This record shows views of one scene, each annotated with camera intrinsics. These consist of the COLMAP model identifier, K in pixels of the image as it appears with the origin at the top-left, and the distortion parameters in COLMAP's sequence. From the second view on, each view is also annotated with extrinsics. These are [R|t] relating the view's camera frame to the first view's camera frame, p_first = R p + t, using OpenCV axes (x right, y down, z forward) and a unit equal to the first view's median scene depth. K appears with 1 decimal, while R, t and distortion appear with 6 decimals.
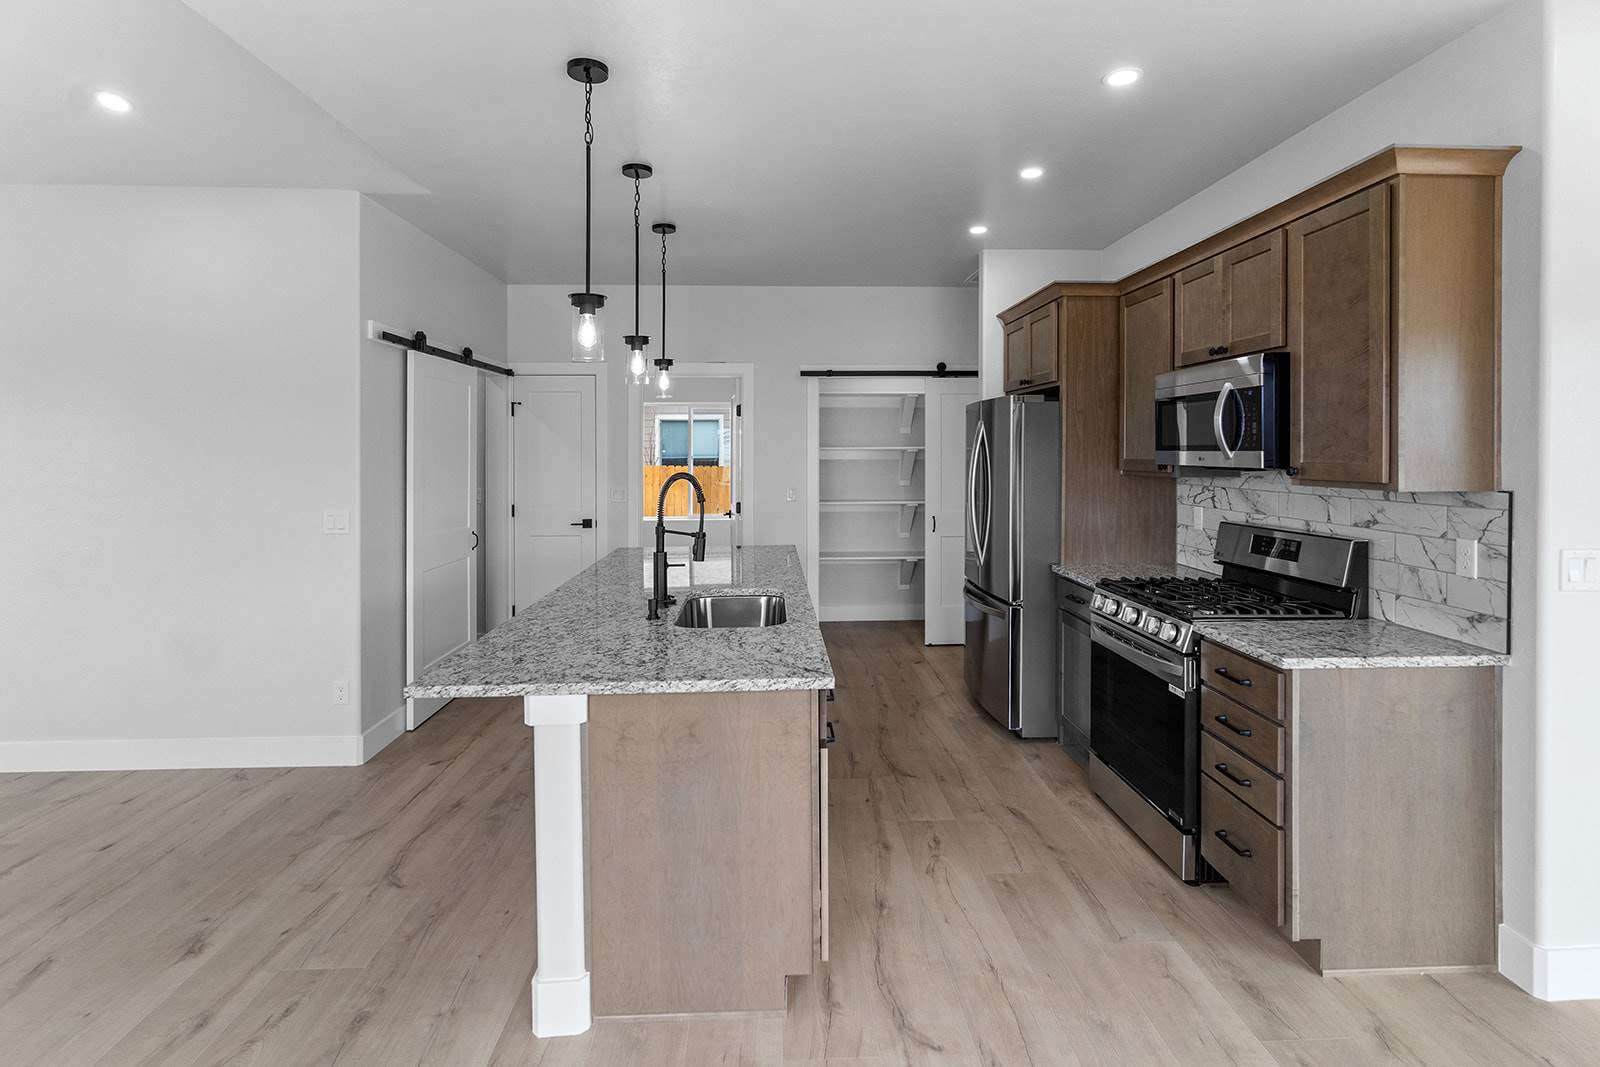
lens RADIAL K [[790.9, 0, 805.2], [0, 790.9, 449.4], [0, 0, 1]] dist [0.001118, -0.000646]
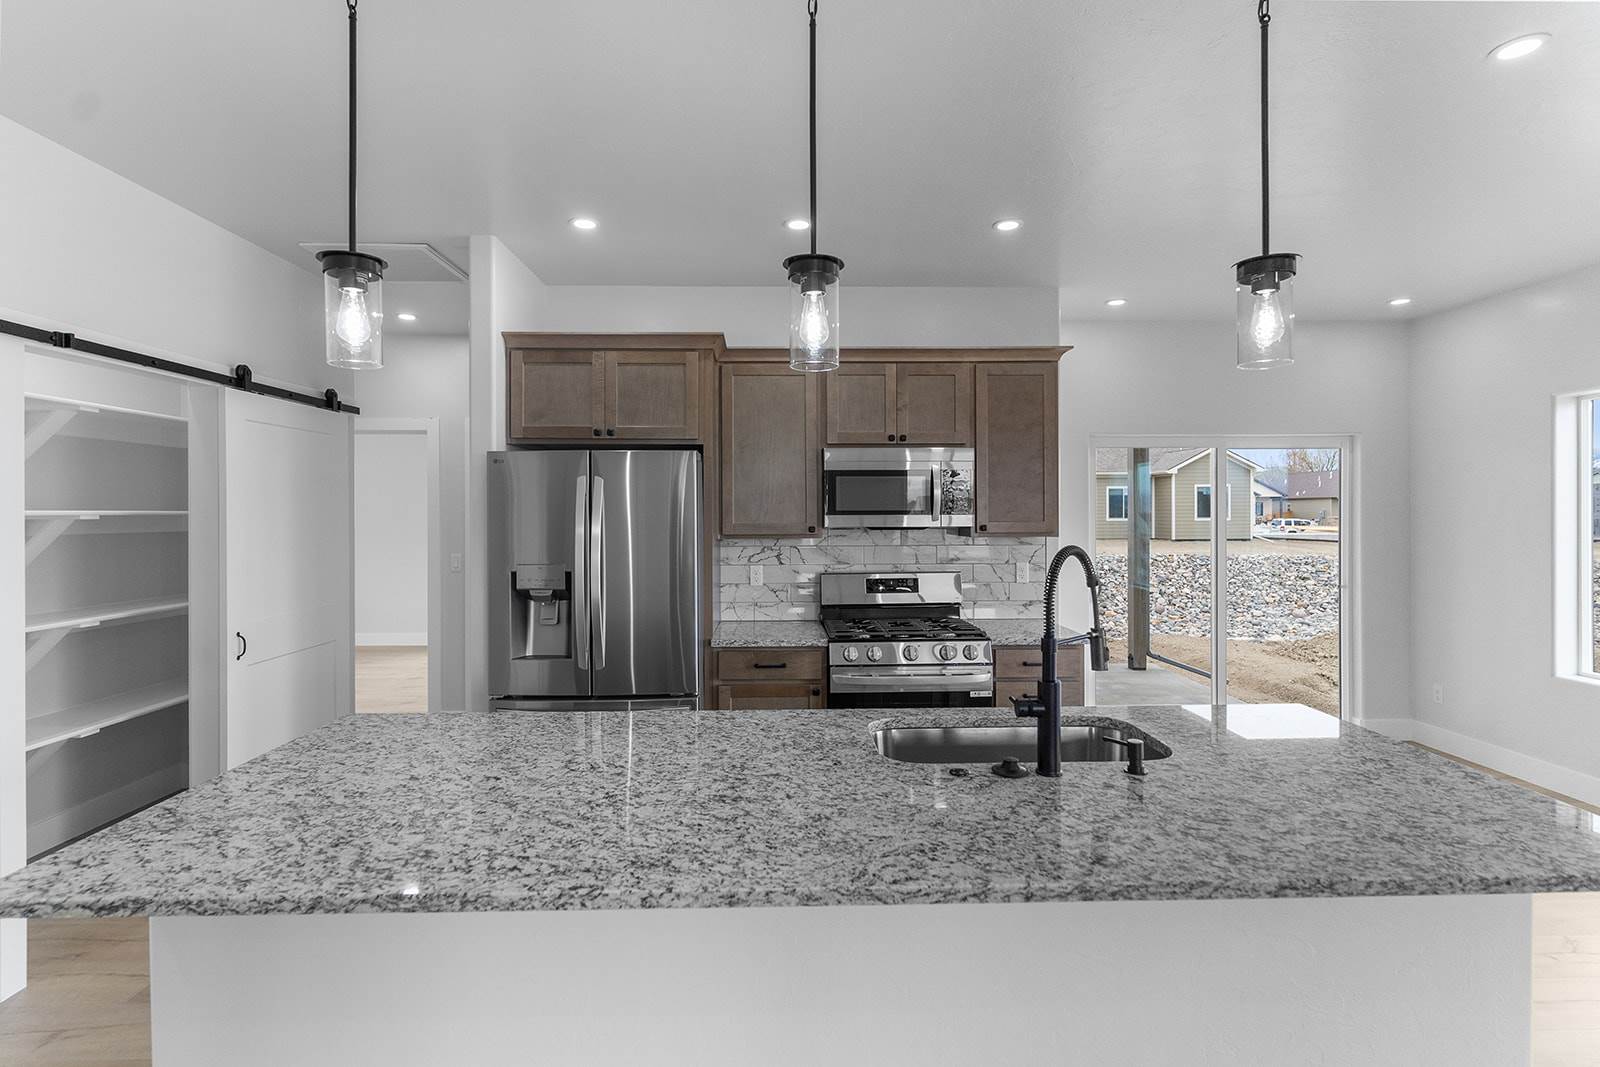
lens RADIAL K [[764.3, 0, 799.6], [0, 764.3, 520.5], [0, 0, 1]] dist [0.003103, -0.000163]
pose [[0.021234, -0.004521, 0.999764, -0.841950], [0.002809, 0.999986, 0.004462, 0.005484], [-0.999771, 0.002714, 0.021246, 1.300049]]
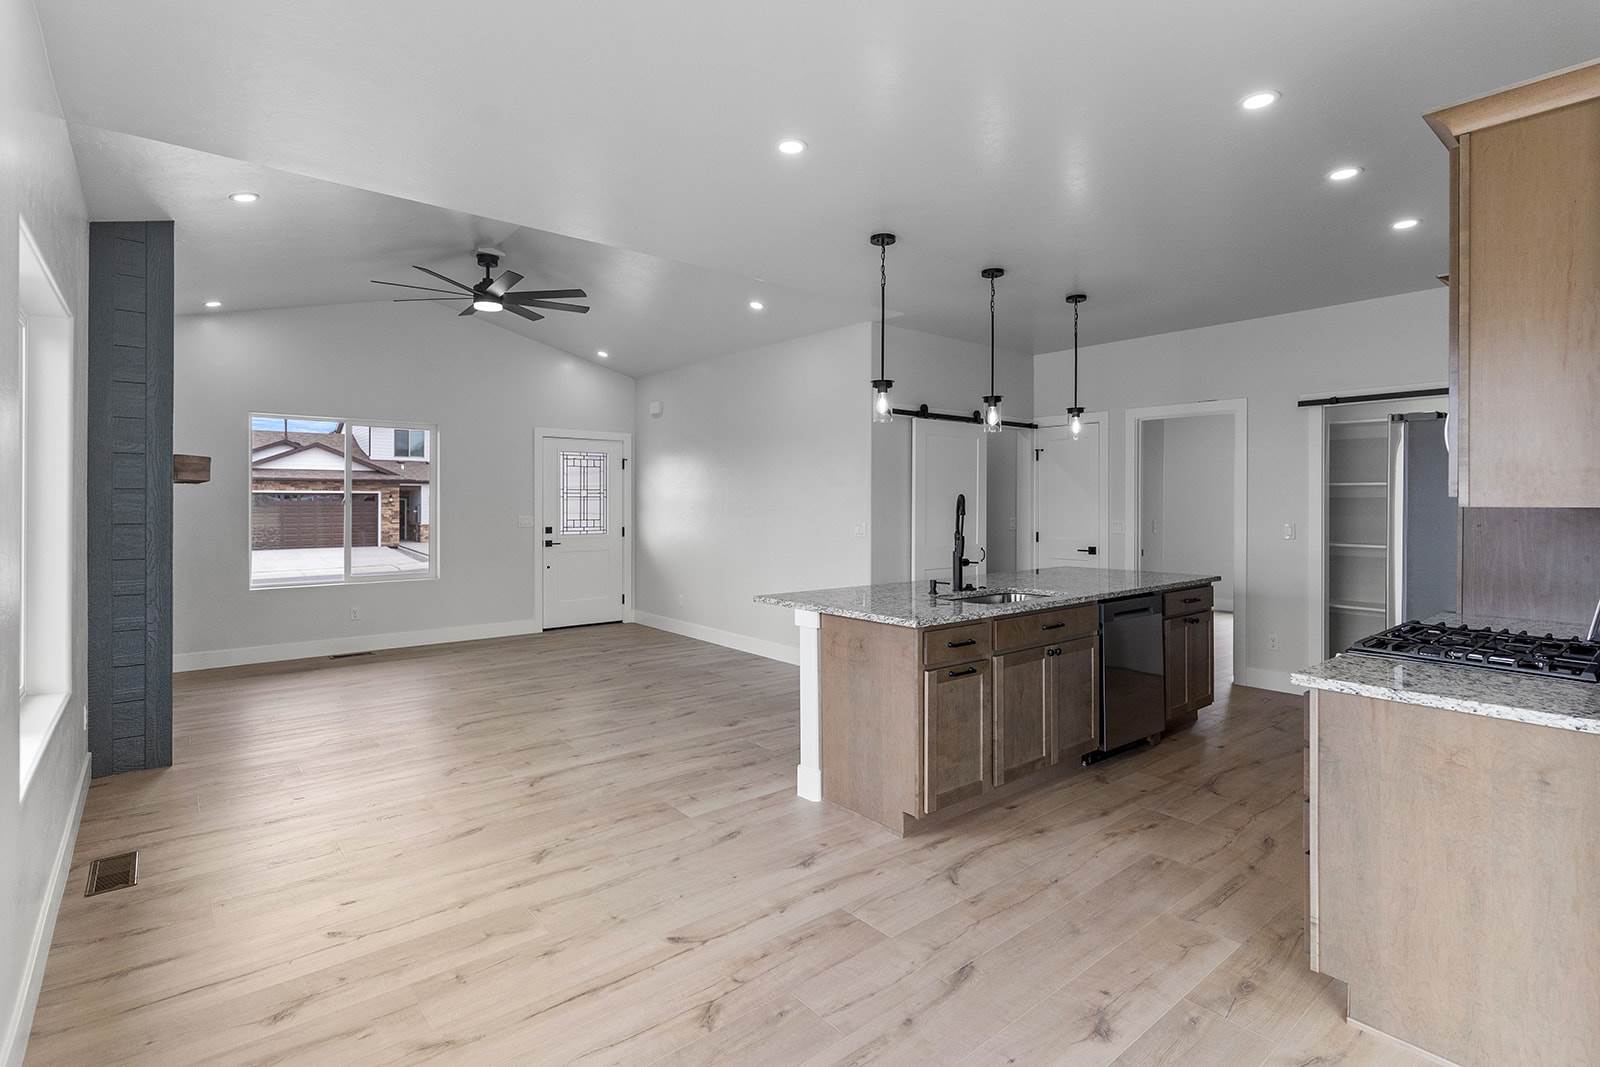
lens RADIAL K [[772.7, 0, 798.7], [0, 772.7, 497.6], [0, 0, 1]] dist [0.001292, 0.000151]
pose [[0.599882, 0.001657, -0.800087, 0.825730], [-0.003173, 0.999995, -0.000308, 0.038574], [0.800082, 0.002724, 0.599884, -0.058035]]
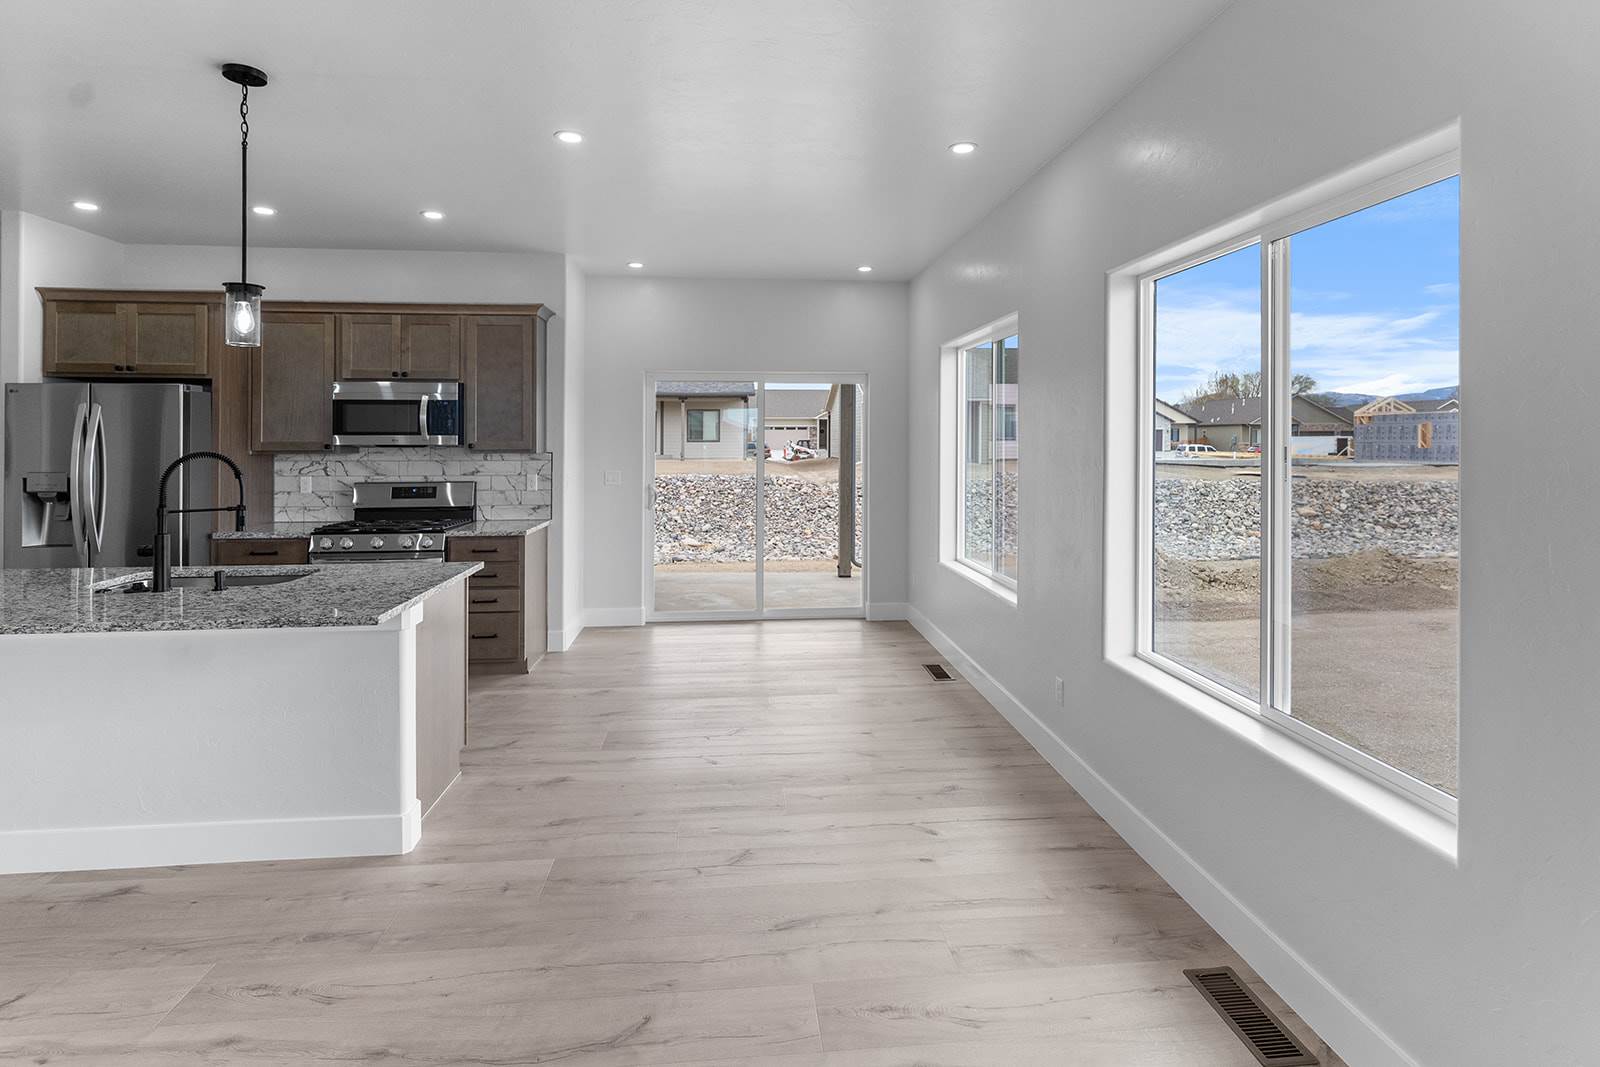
lens RADIAL K [[790.9, 0, 805.2], [0, 790.9, 449.4], [0, 0, 1]] dist [0.001118, -0.000646]
pose [[-0.051554, -0.009682, 0.998623, -1.318084], [-0.001012, 0.999953, 0.009643, 0.015985], [-0.998670, -0.000513, -0.051561, 0.284533]]
